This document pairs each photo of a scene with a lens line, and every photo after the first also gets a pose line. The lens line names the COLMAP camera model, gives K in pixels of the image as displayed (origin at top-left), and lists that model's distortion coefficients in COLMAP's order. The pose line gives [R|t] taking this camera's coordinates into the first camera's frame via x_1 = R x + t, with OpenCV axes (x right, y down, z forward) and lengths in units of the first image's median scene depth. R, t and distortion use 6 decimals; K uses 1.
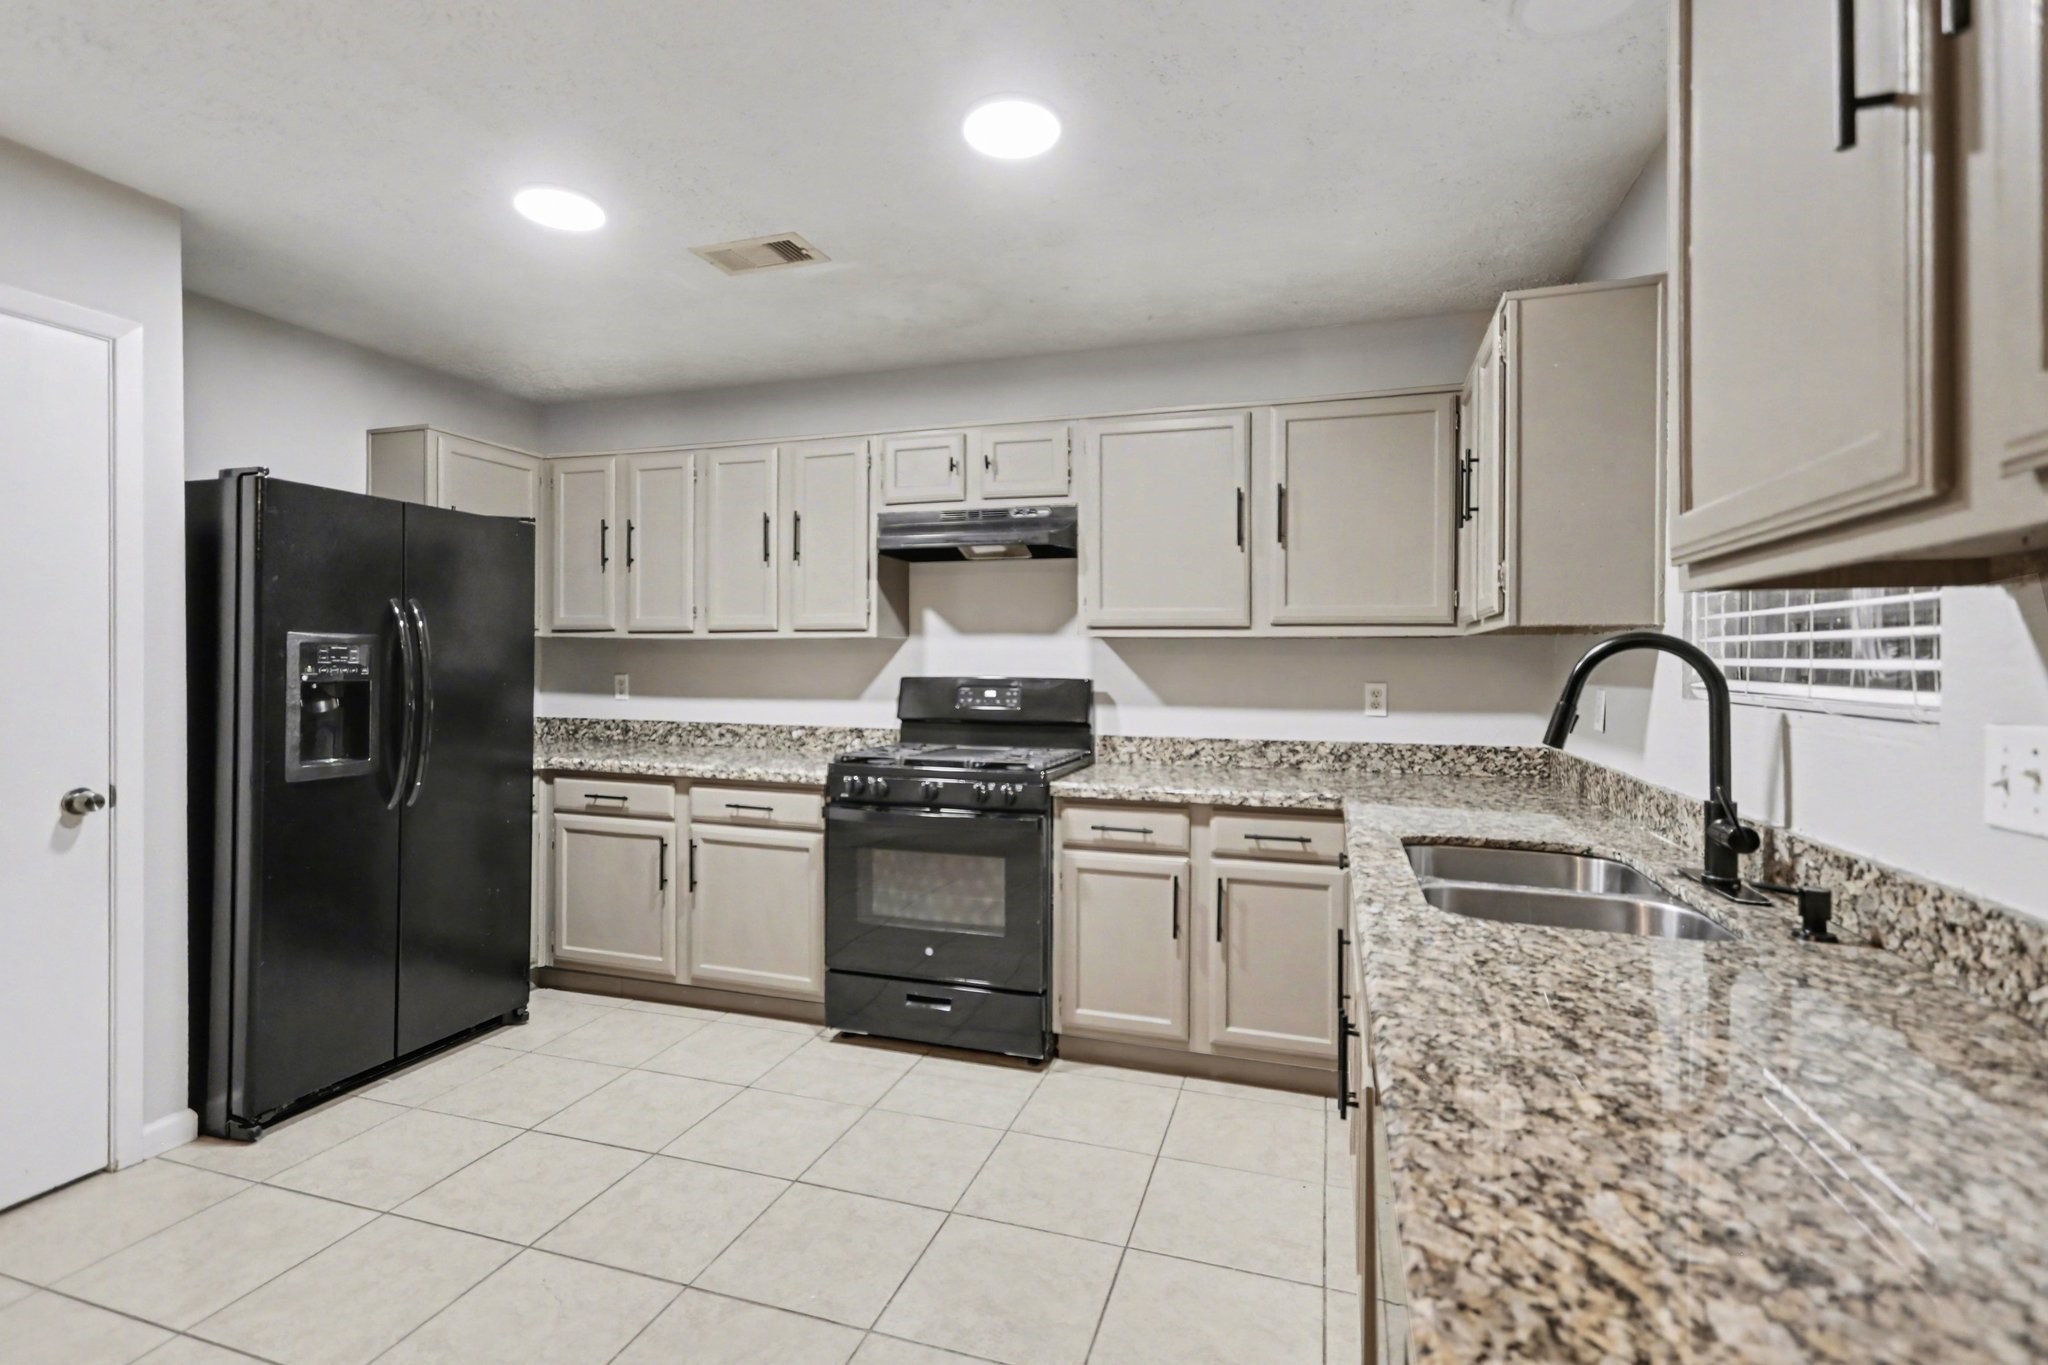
lens RADIAL K [[960.3, 0, 1018.4], [0, 960.3, 652.3], [0, 0, 1]] dist [-0.028259, 0.000168]
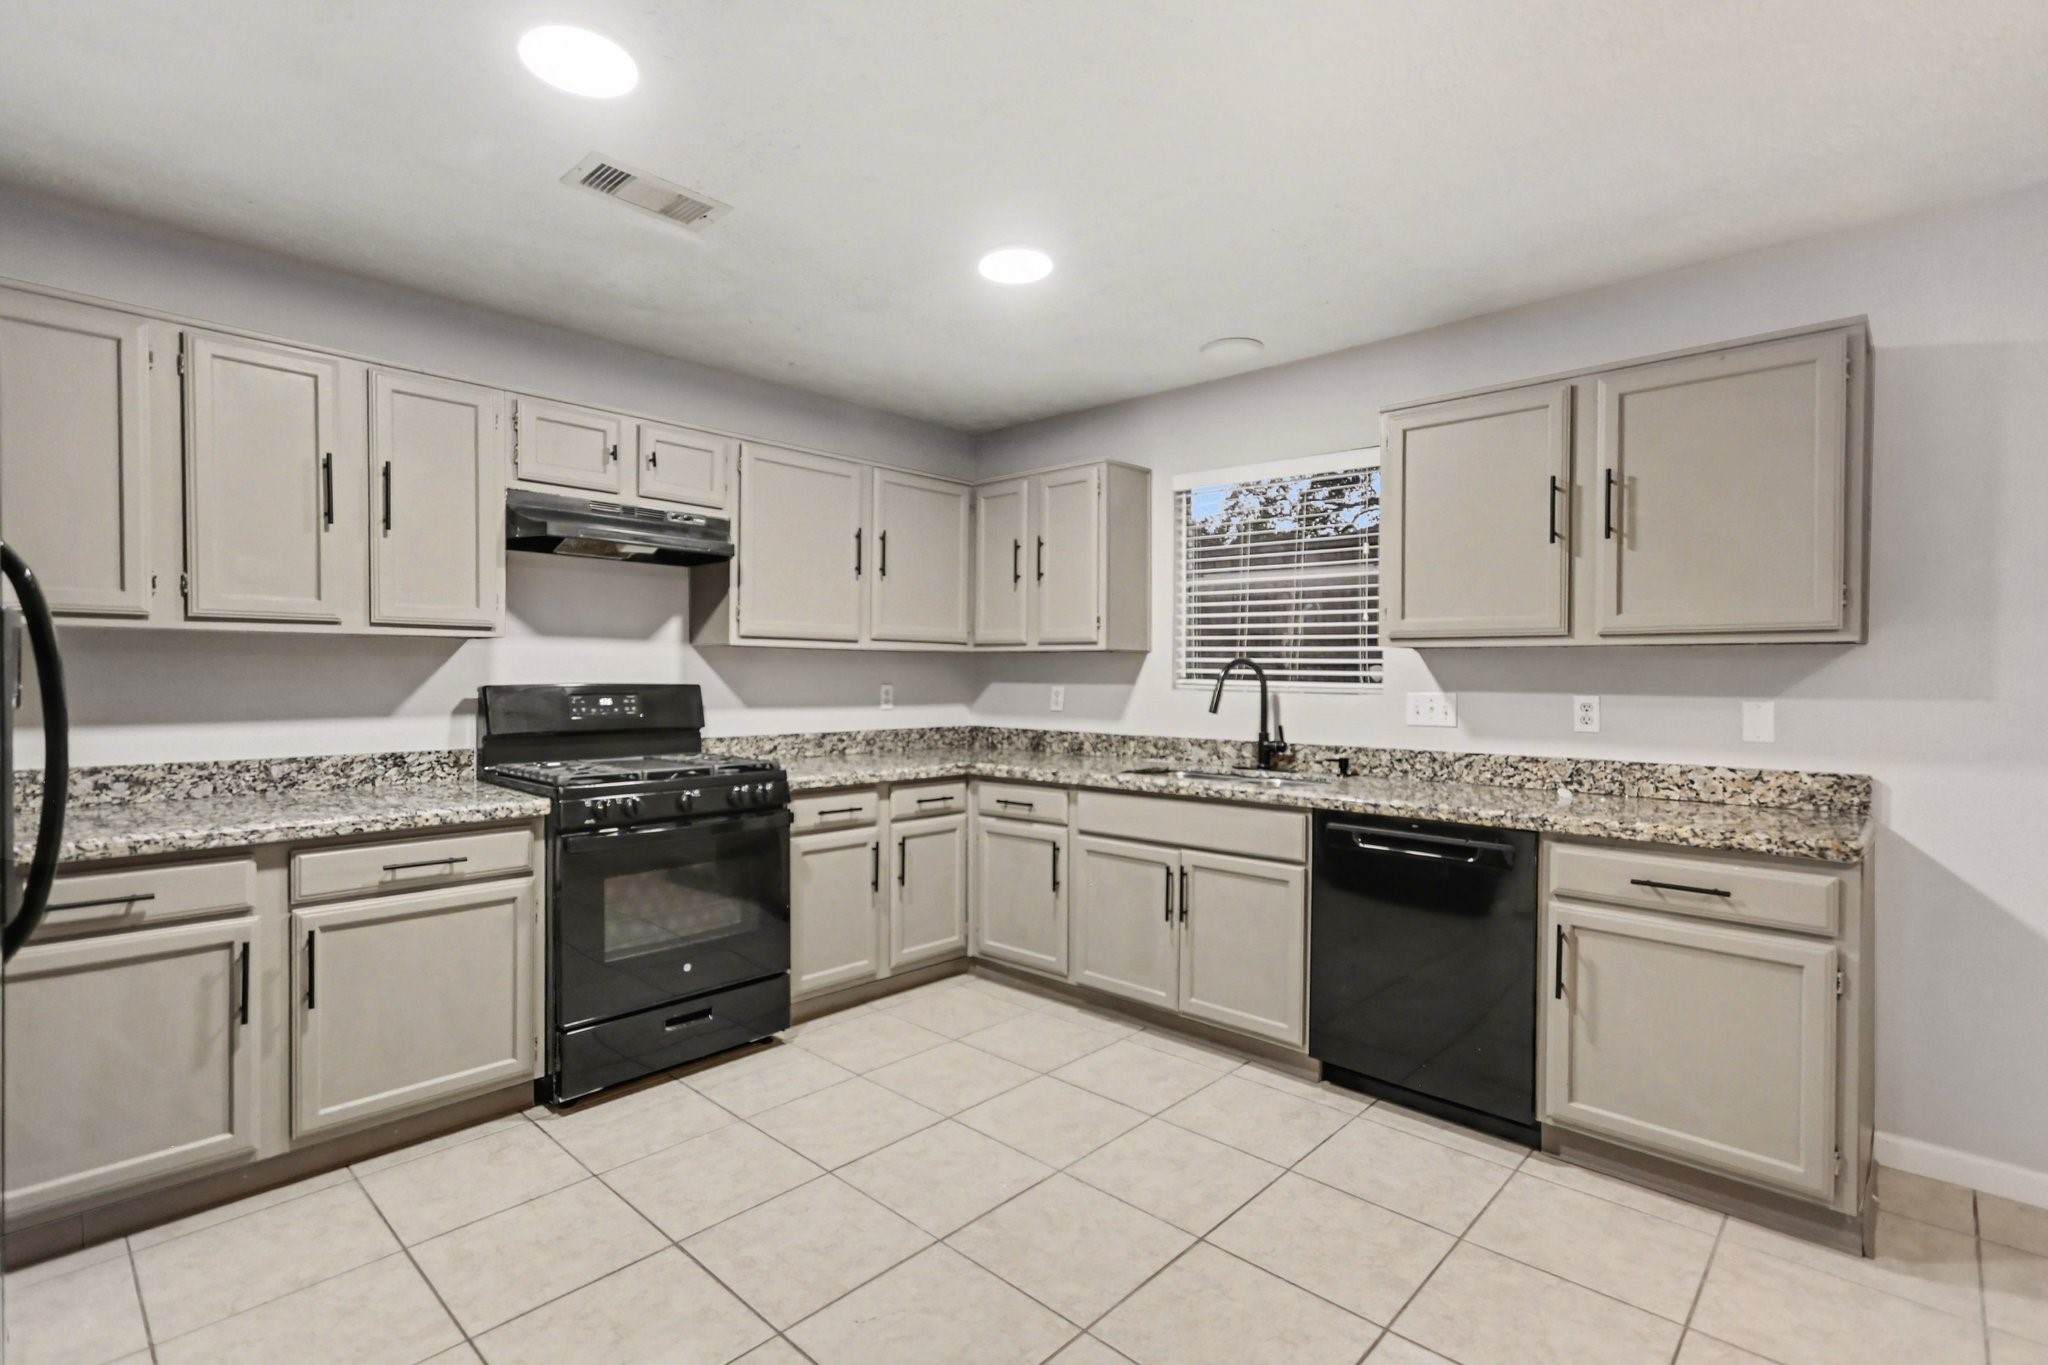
lens RADIAL K [[957.0, 0, 1024.0], [0, 957.0, 682.5], [0, 0, 1]] dist [0.016440, 0.000110]
pose [[0.421915, -0.011906, 0.906557, -0.760607], [-0.015836, 0.999664, 0.020499, -0.001510], [-0.906497, -0.023005, 0.421585, 0.263228]]
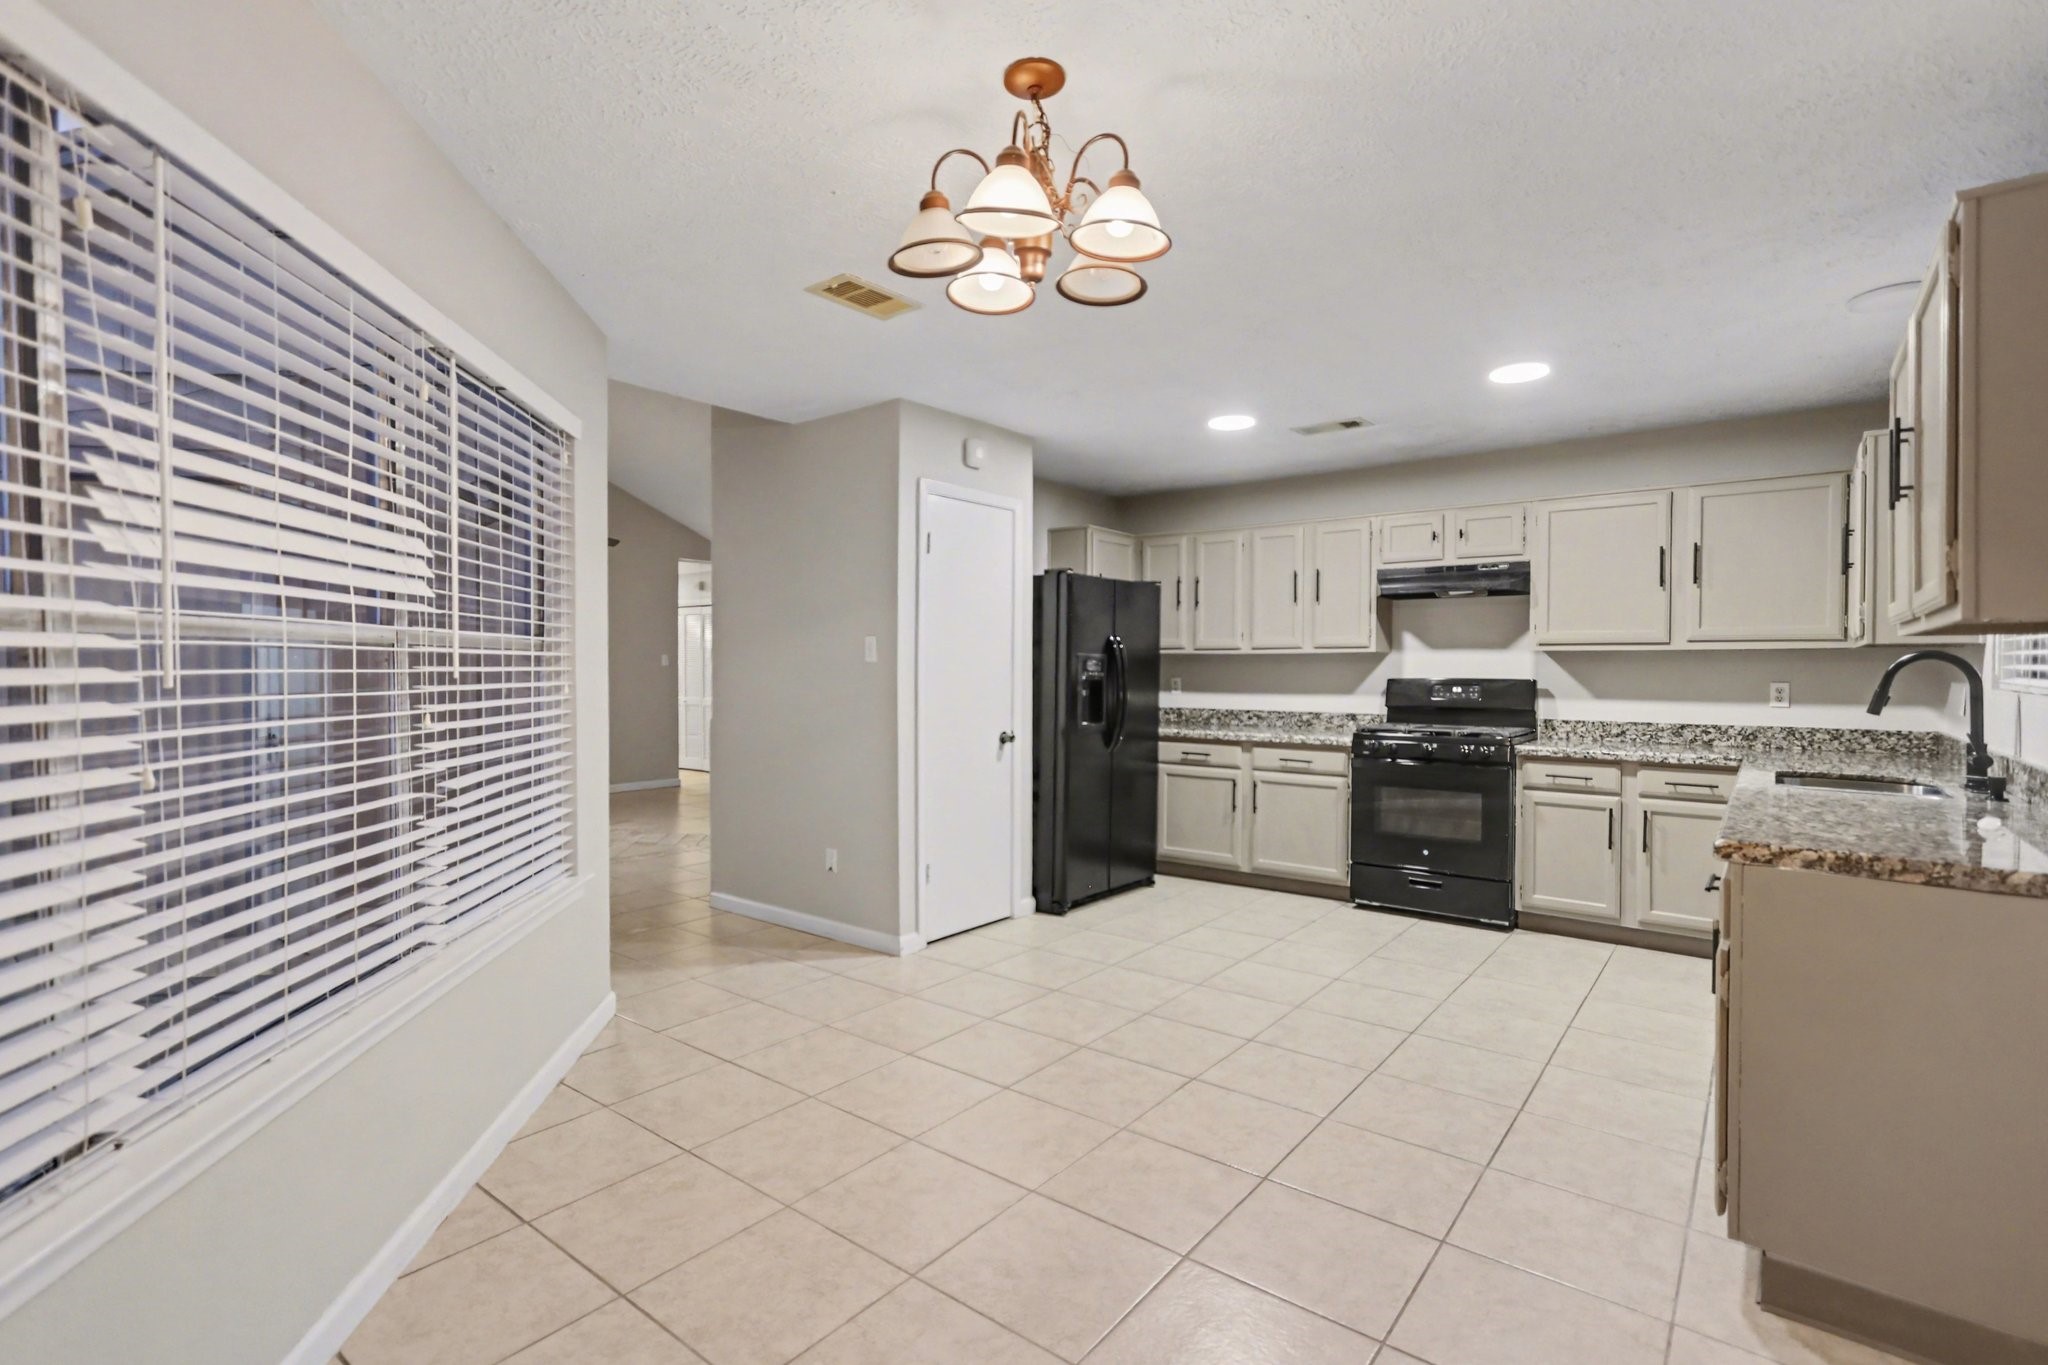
lens RADIAL K [[971.9, 0, 1024.0], [0, 971.9, 682.5], [0, 0, 1]] dist [0.039499, -0.020852]
pose [[0.942949, 0.001432, -0.332934, -0.167594], [0.006139, 0.999746, 0.021689, -0.004724], [0.332880, -0.022495, 0.942701, -0.667994]]
